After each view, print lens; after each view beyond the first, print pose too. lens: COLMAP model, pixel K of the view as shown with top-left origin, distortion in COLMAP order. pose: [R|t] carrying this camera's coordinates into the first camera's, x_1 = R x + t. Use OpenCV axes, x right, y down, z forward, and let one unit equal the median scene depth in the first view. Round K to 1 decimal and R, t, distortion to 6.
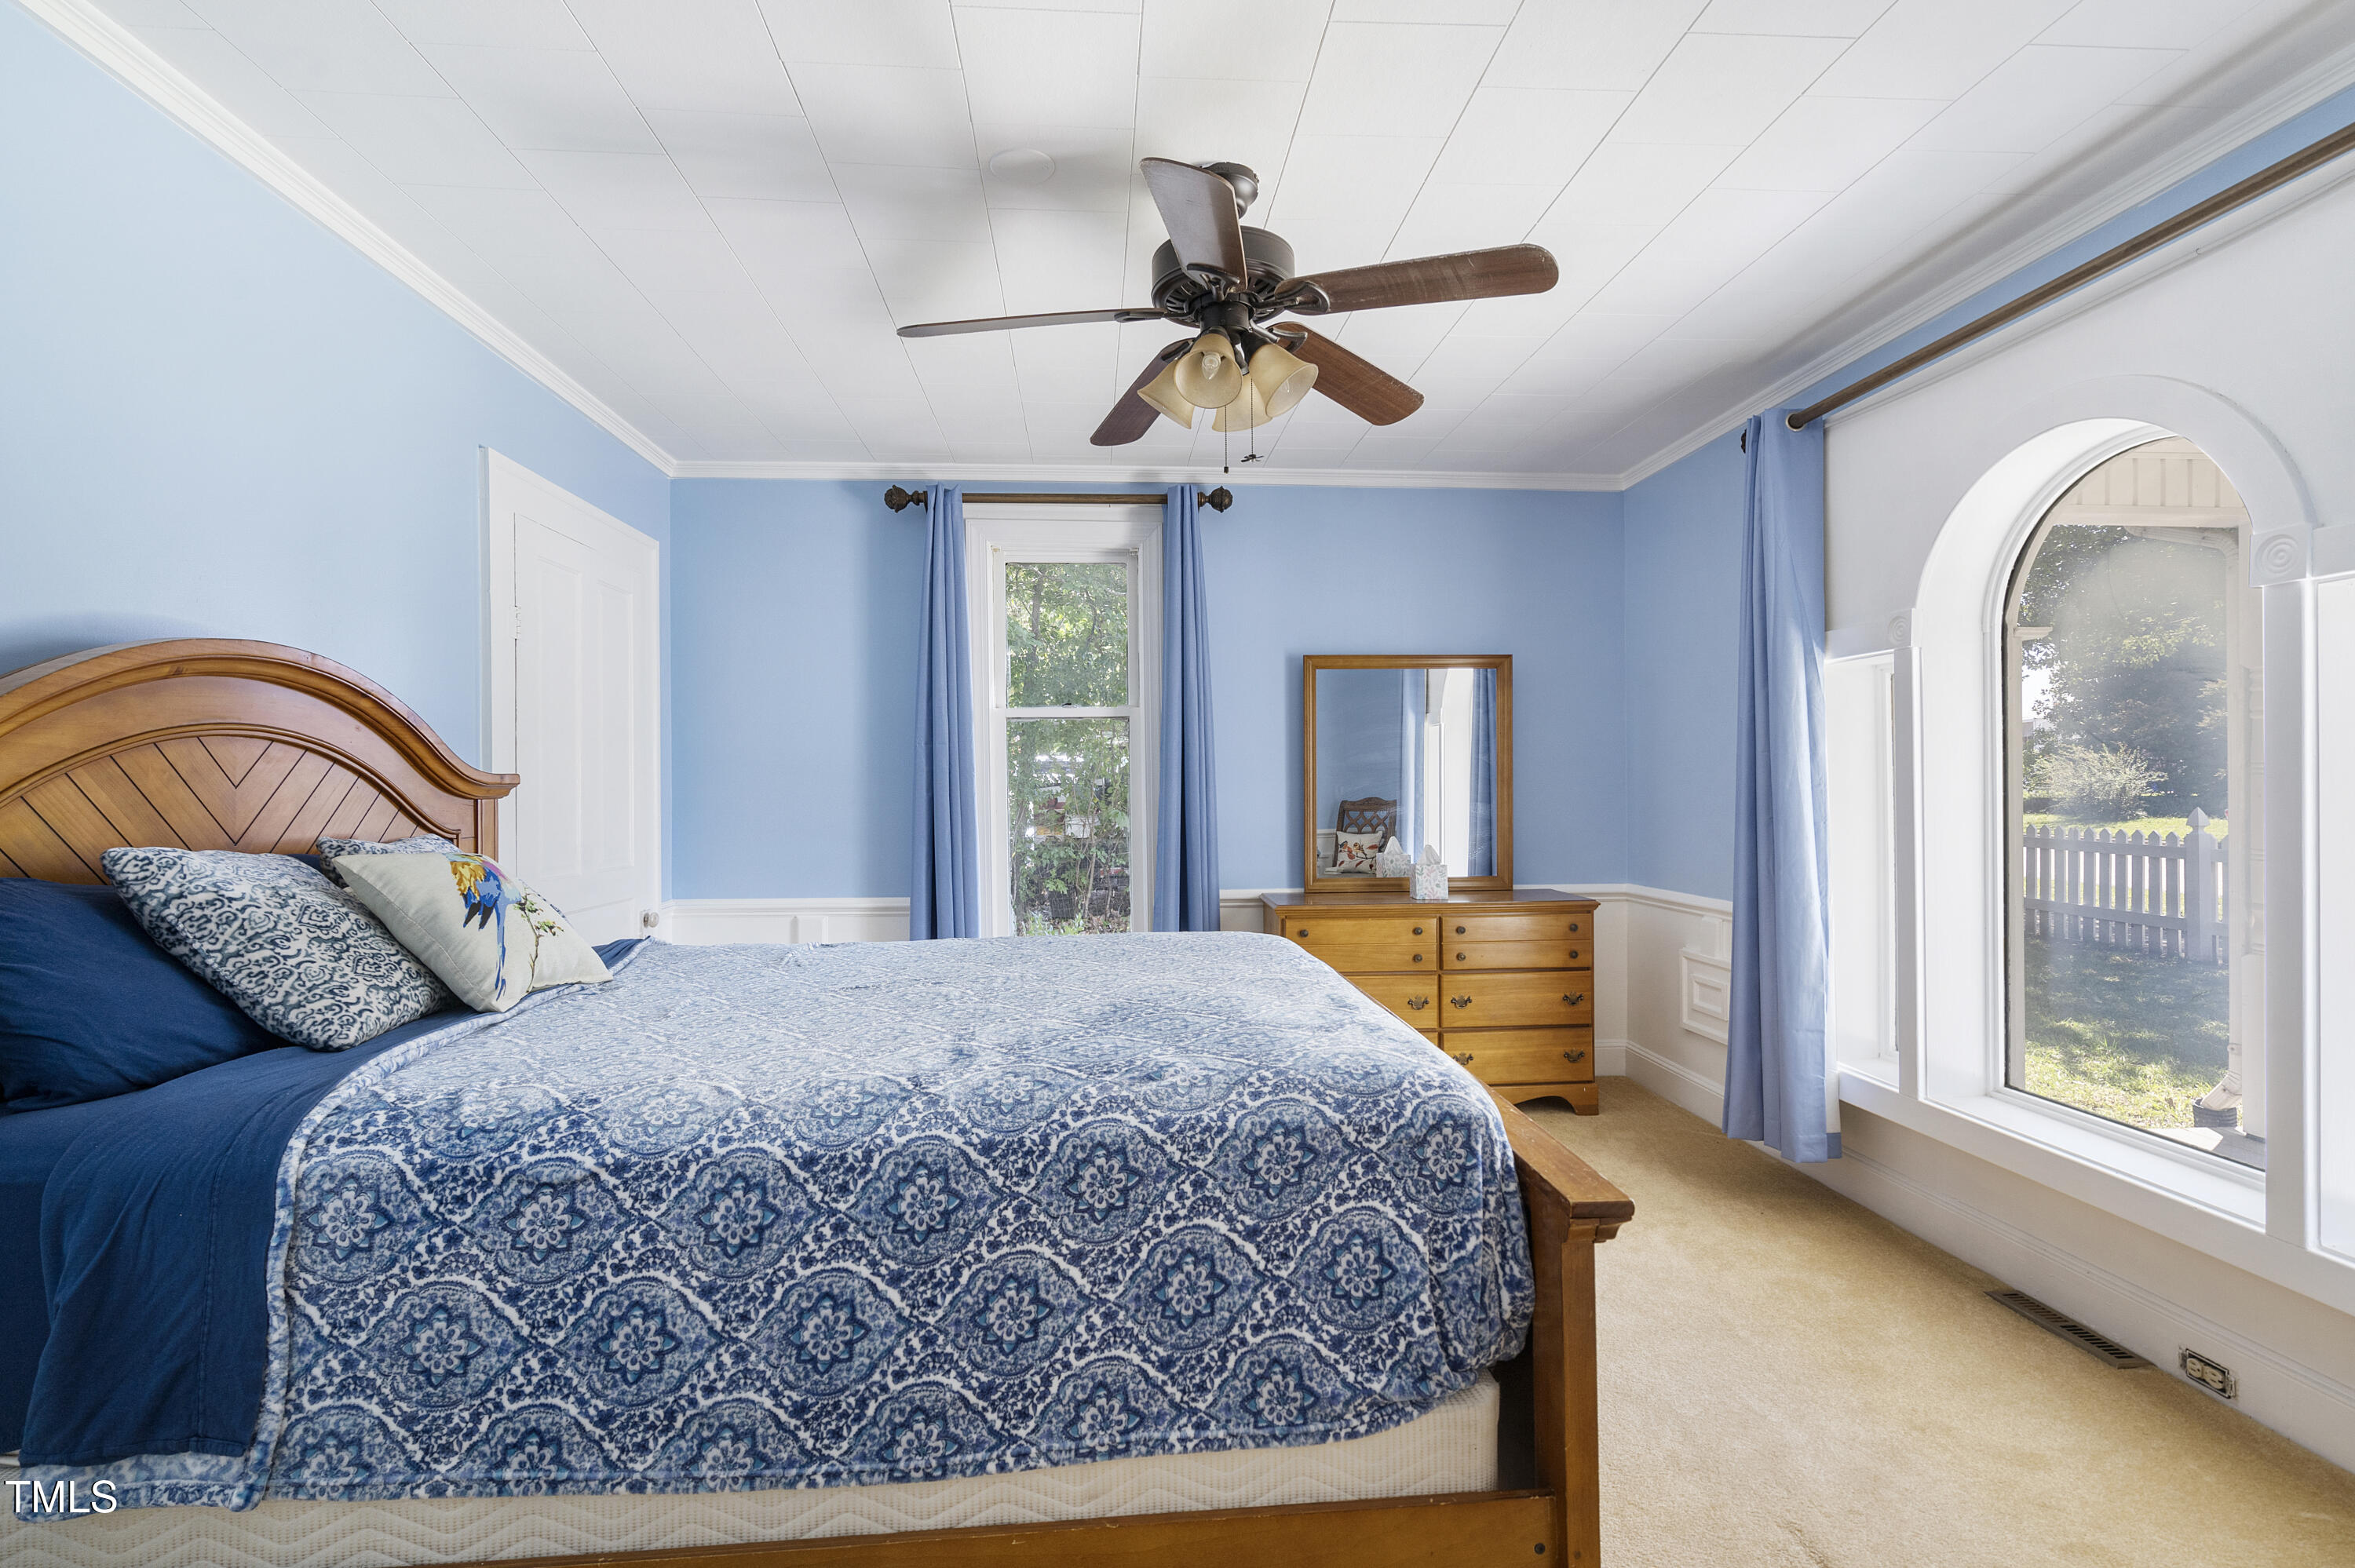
lens RADIAL K [[1087.6, 0, 1169.2], [0, 1087.6, 766.1], [0, 0, 1]] dist [-0.014958, 0.005042]
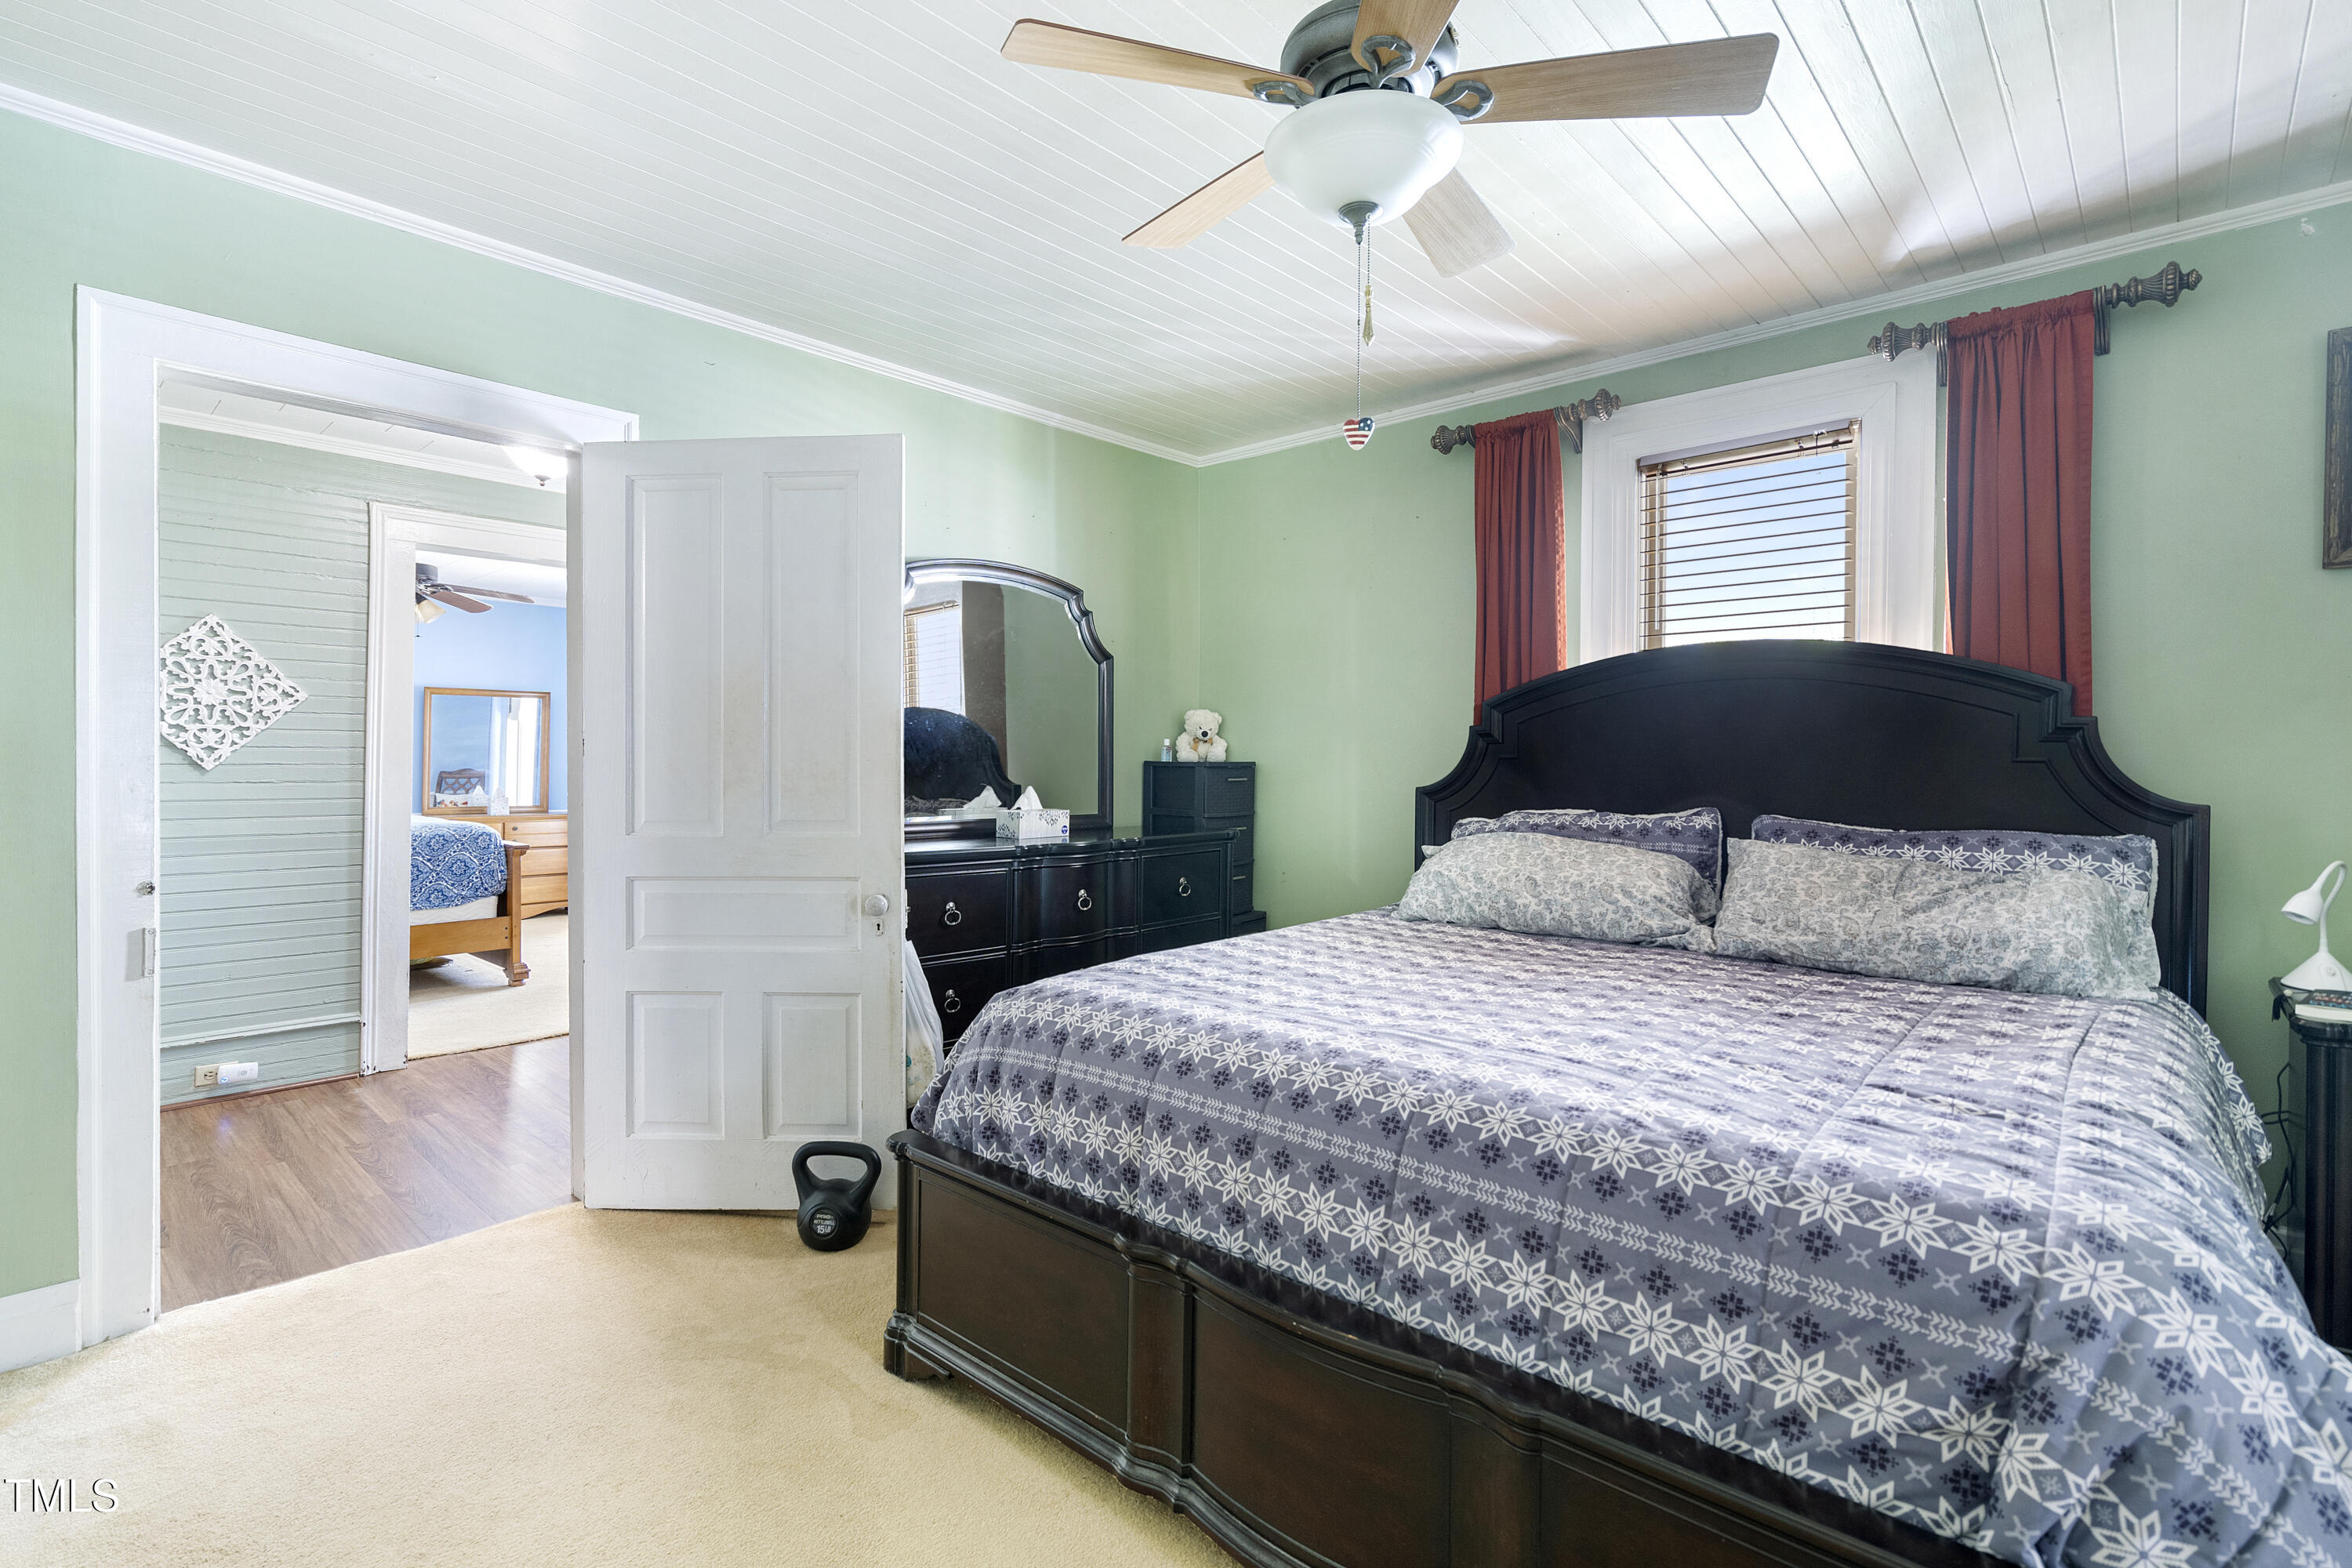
lens RADIAL K [[1086.3, 0, 1167.7], [0, 1086.3, 766.1], [0, 0, 1]] dist [-0.014958, 0.005042]
pose [[0.724171, 0.013502, 0.689488, -0.240156], [-0.020437, 0.999789, 0.001886, 0.005216], [-0.689317, -0.015457, 0.724294, -1.290507]]
